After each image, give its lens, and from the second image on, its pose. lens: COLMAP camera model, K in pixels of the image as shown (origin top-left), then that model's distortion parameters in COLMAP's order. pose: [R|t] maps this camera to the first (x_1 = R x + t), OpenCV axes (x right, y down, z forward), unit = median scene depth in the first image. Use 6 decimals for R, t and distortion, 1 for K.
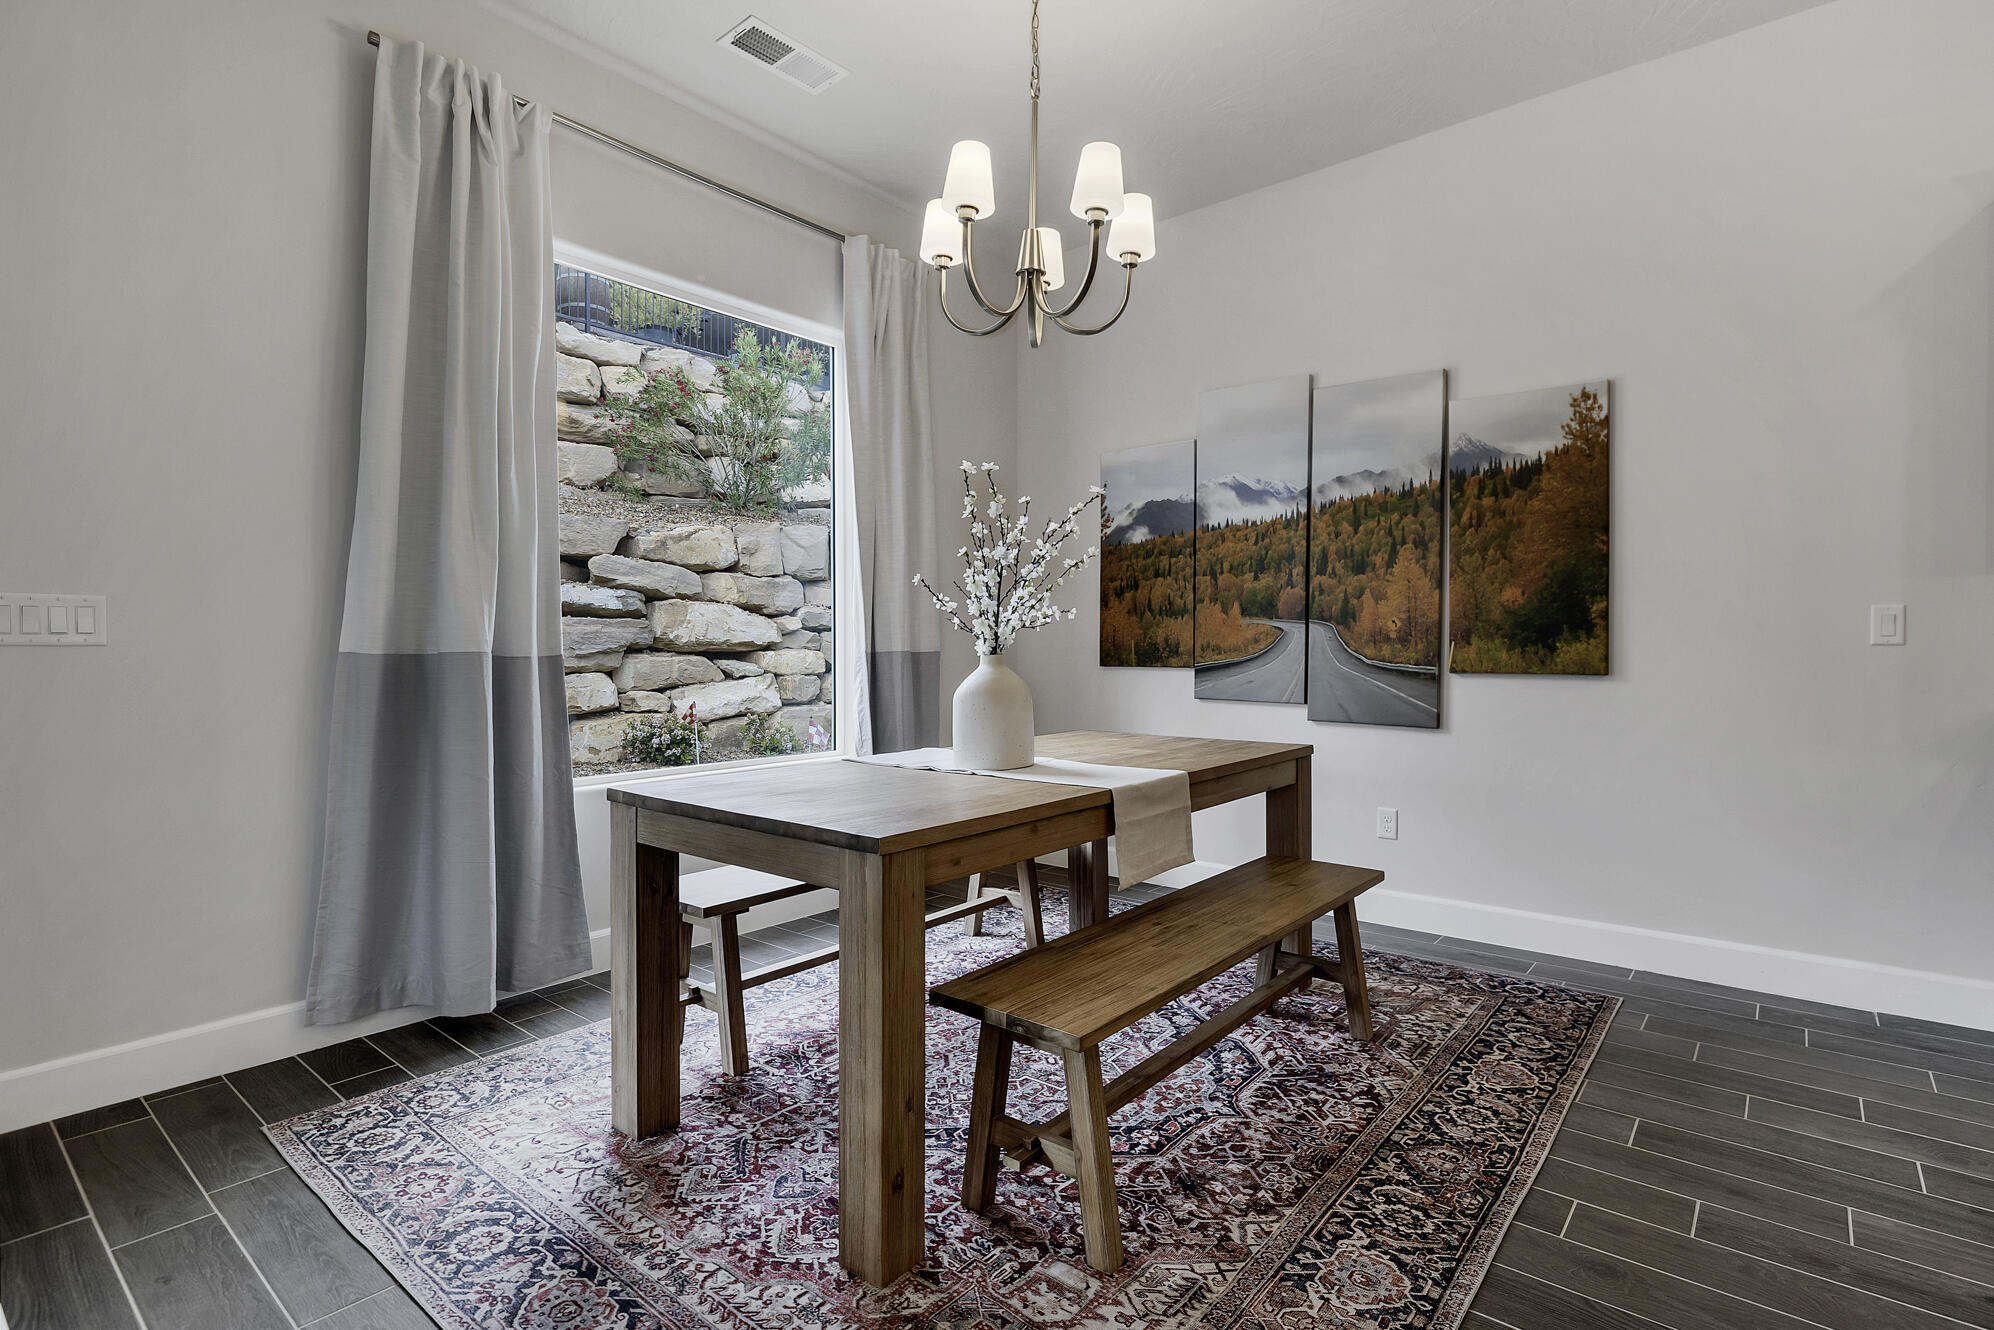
lens RADIAL K [[962.2, 0, 1008.1], [0, 962.2, 656.9], [0, 0, 1]] dist [0.000745, 0.000126]
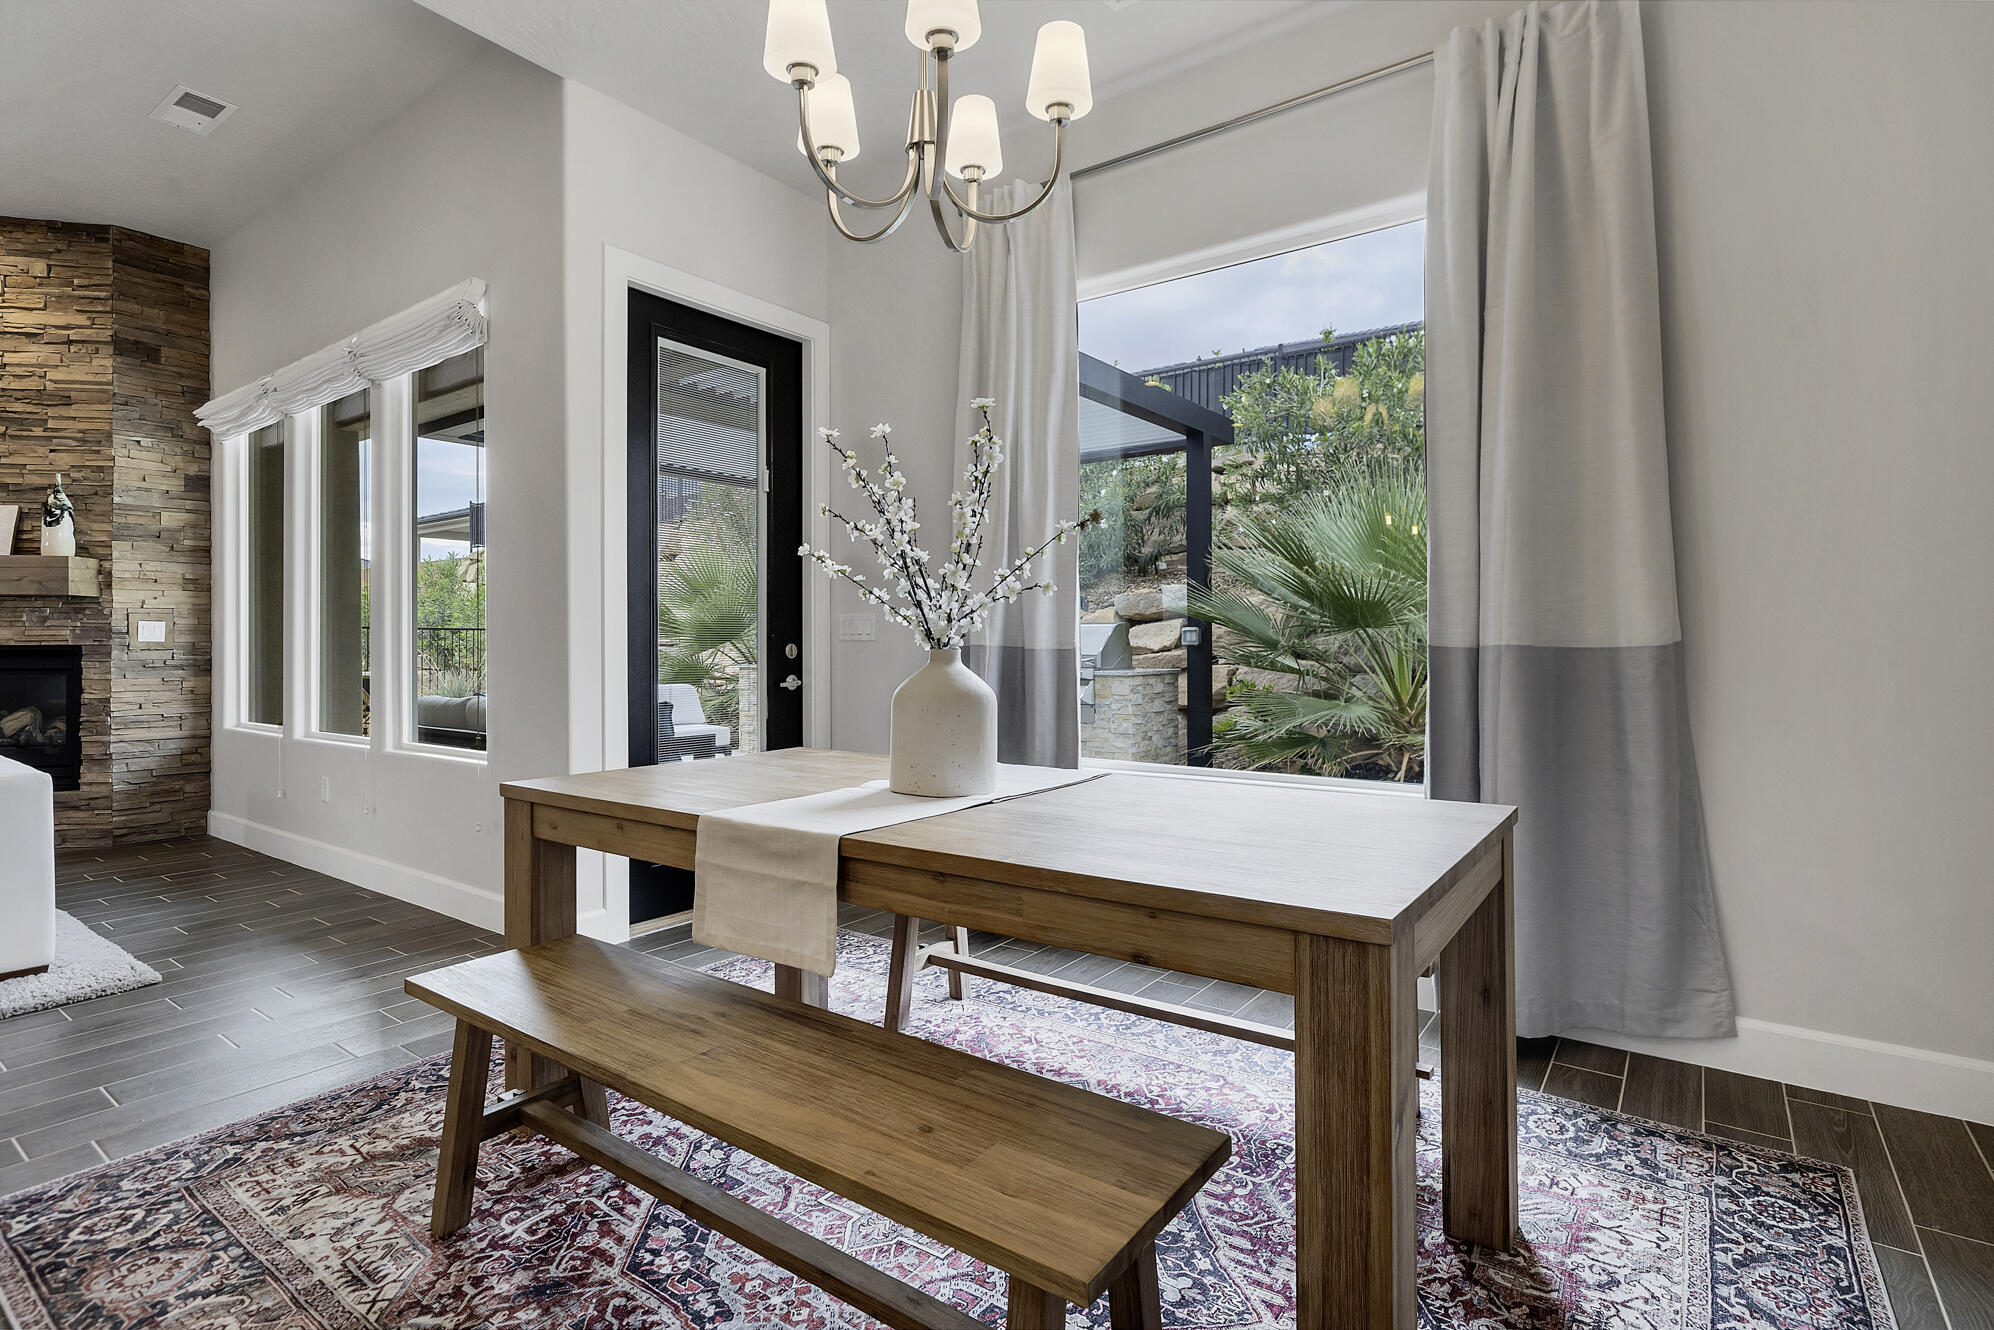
lens RADIAL K [[962.2, 0, 1008.2], [0, 962.2, 654.3], [0, 0, 1]] dist [0.000745, 0.000126]
pose [[0.065103, 0.010354, -0.997825, 0.921939], [-0.006581, 0.999929, 0.009947, -0.006404], [0.997857, 0.005919, 0.065167, 1.197809]]
